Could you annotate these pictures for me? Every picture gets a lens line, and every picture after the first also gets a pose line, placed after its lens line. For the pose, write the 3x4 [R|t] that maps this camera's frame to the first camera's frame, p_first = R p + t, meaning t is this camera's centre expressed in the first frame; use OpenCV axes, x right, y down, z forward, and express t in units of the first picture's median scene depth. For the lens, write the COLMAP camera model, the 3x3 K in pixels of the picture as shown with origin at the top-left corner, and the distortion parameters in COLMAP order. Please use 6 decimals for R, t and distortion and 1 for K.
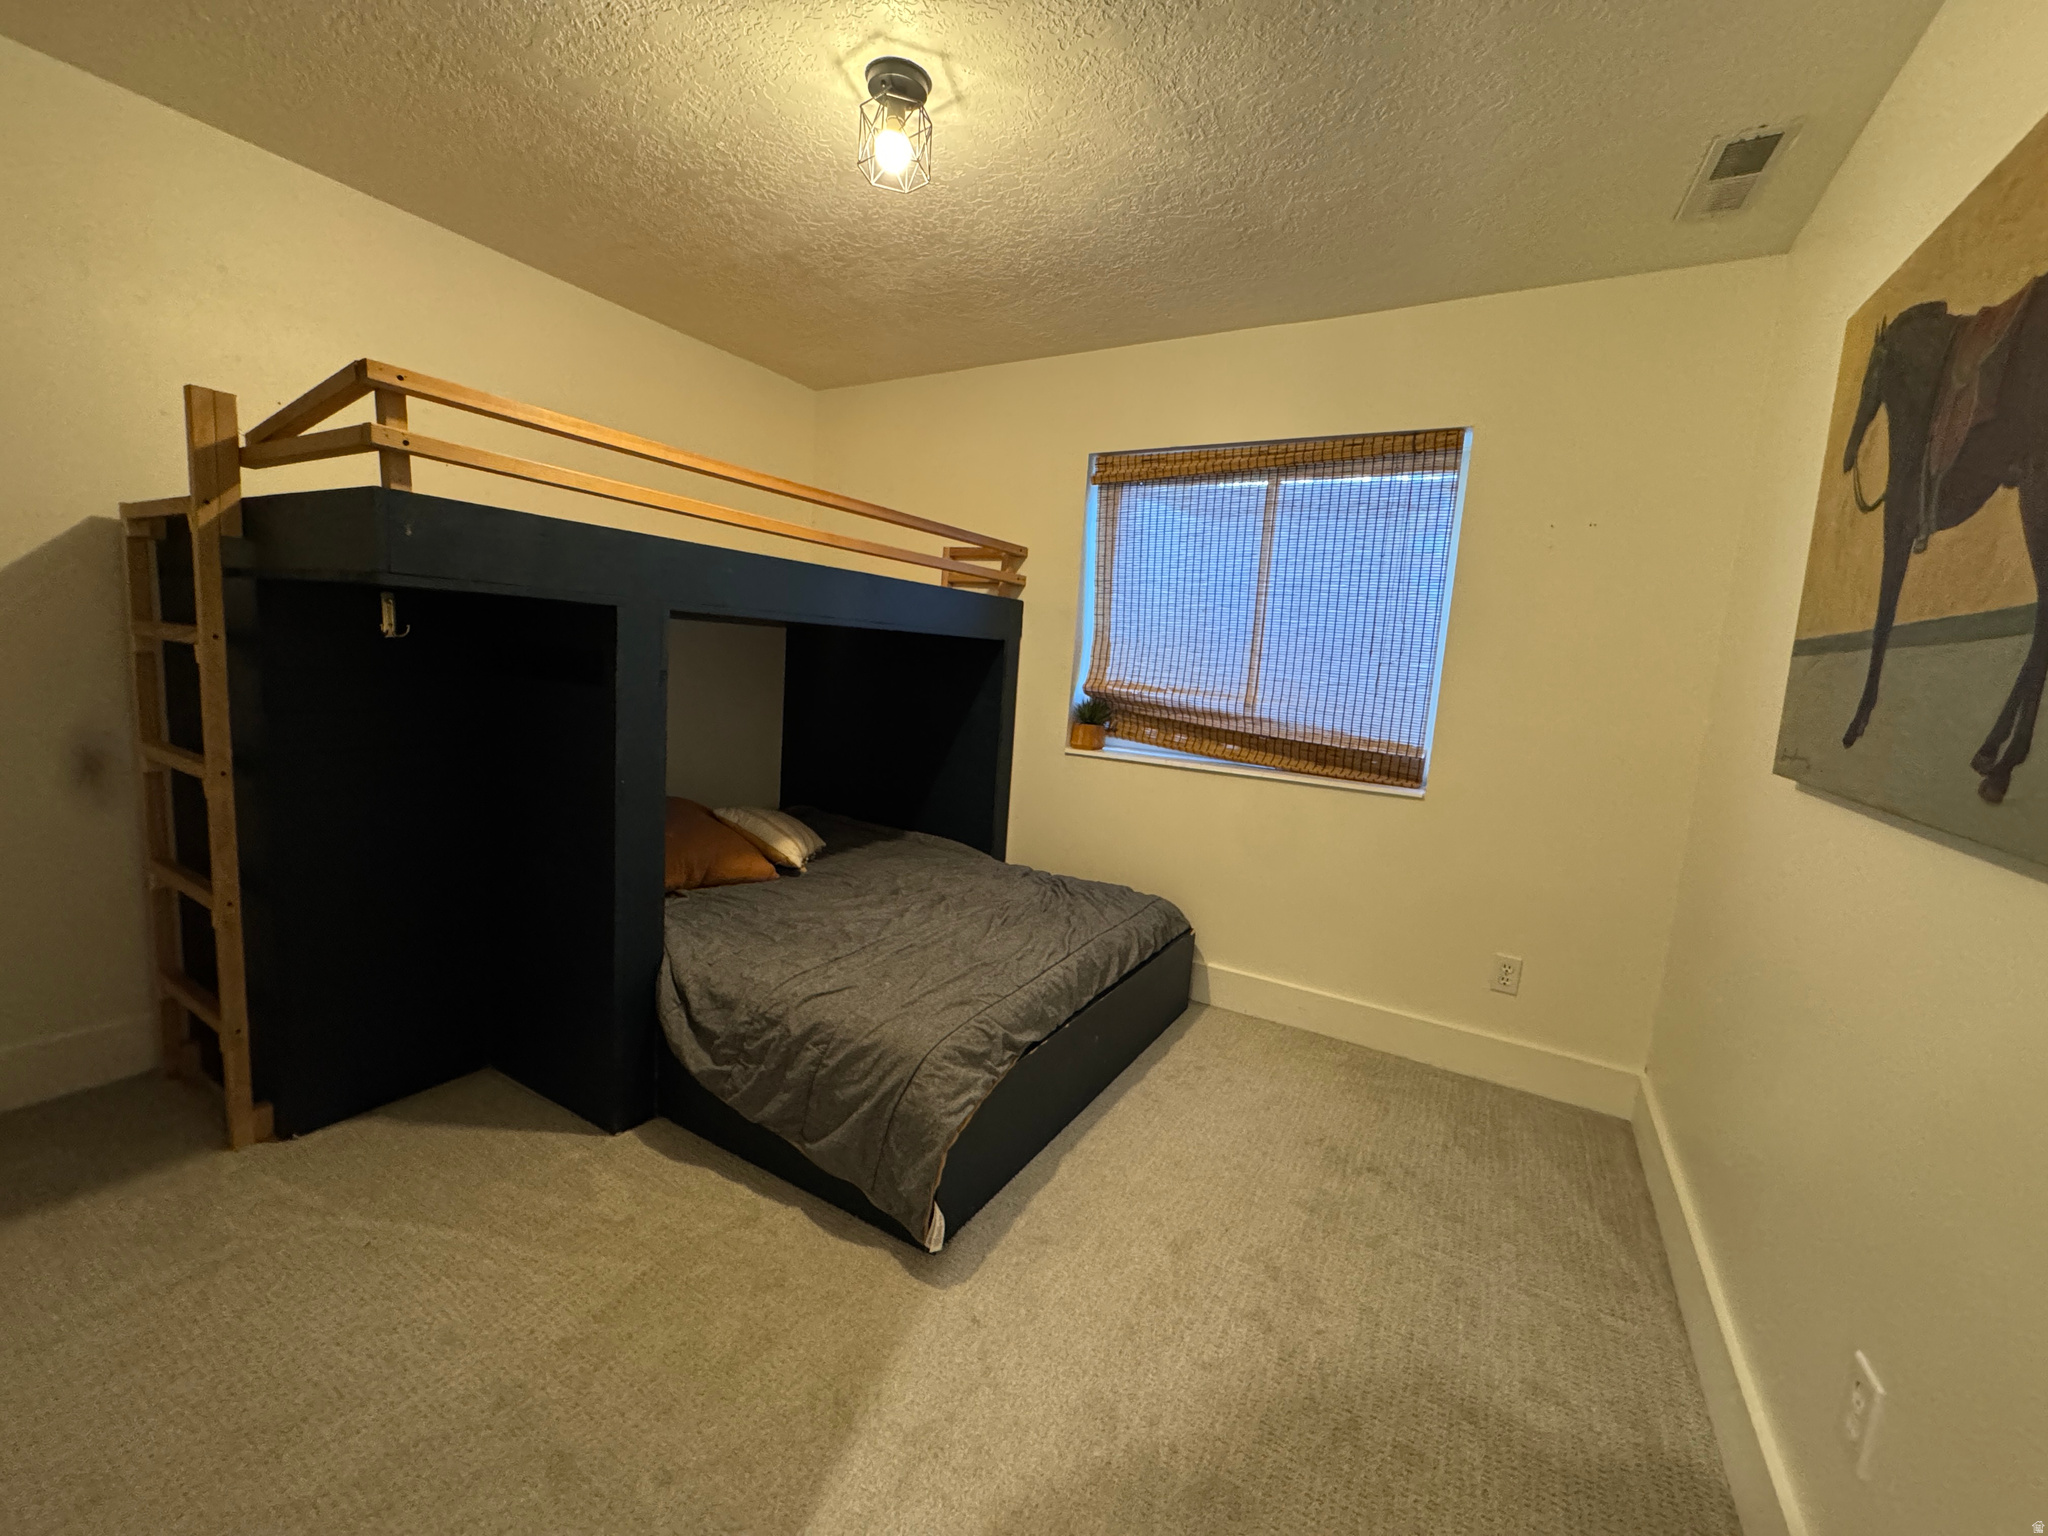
lens RADIAL K [[825.8, 0, 1016.6], [0, 825.8, 758.5], [0, 0, 1]] dist [-0.003206, -0.000135]
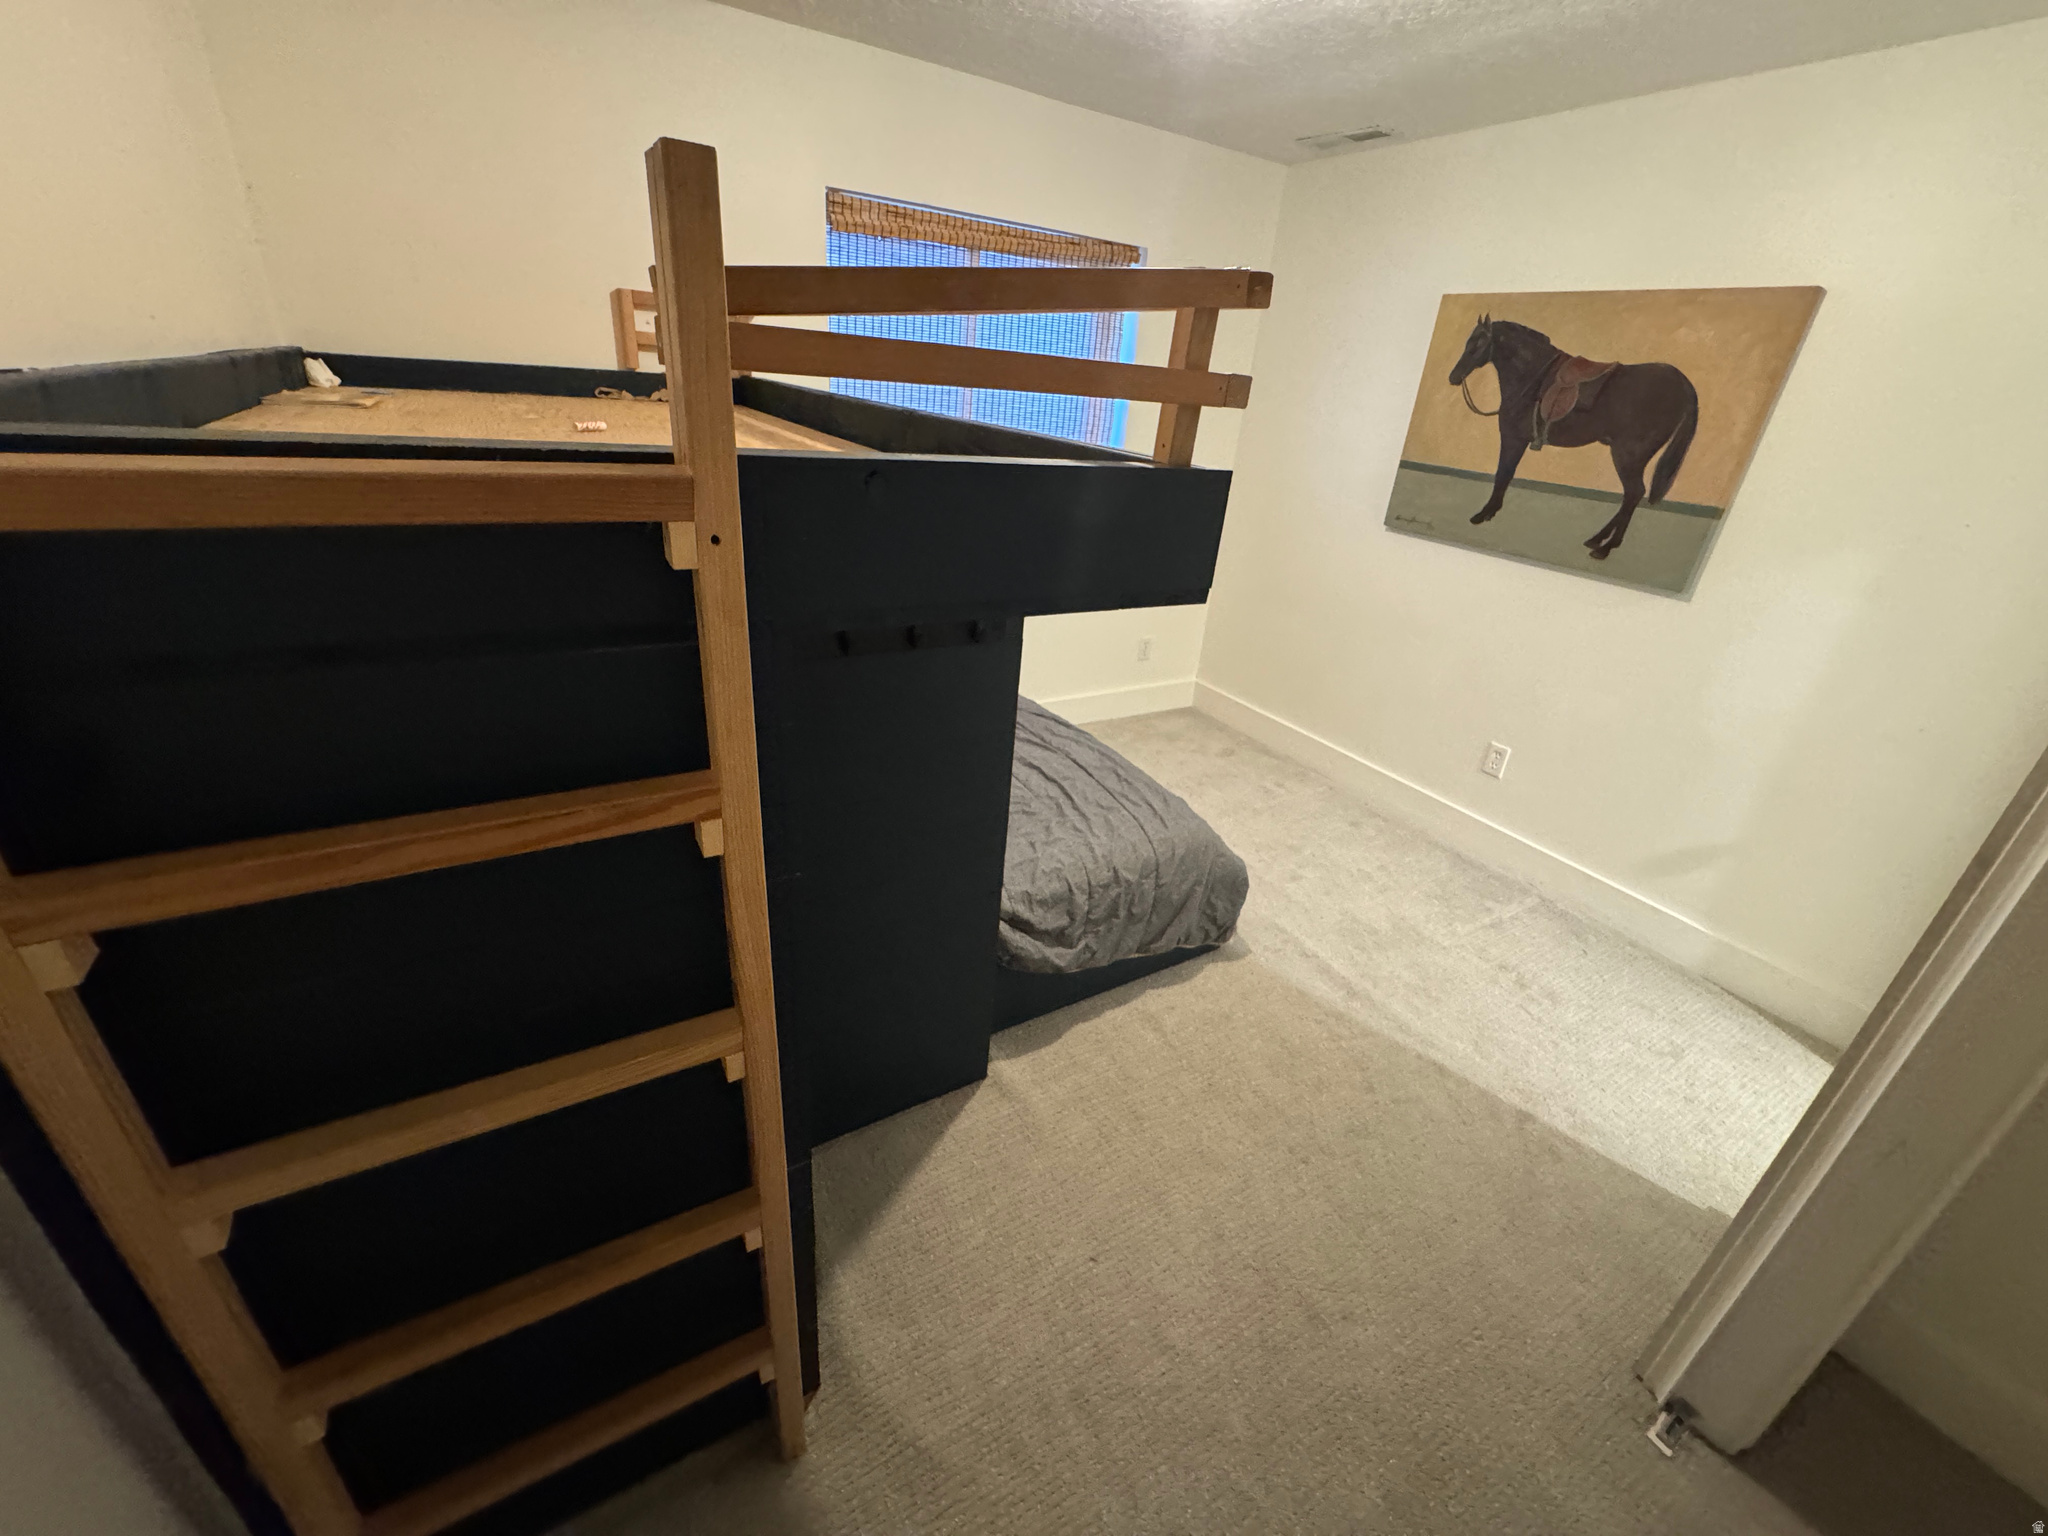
lens RADIAL K [[825.8, 0, 1016.8], [0, 825.8, 769.3], [0, 0, 1]] dist [-0.003206, -0.000135]
pose [[0.476345, -0.407505, 0.779125, -1.158043], [0.061343, 0.899359, 0.432887, -0.317294], [-0.877116, -0.158409, 0.453402, 0.614299]]
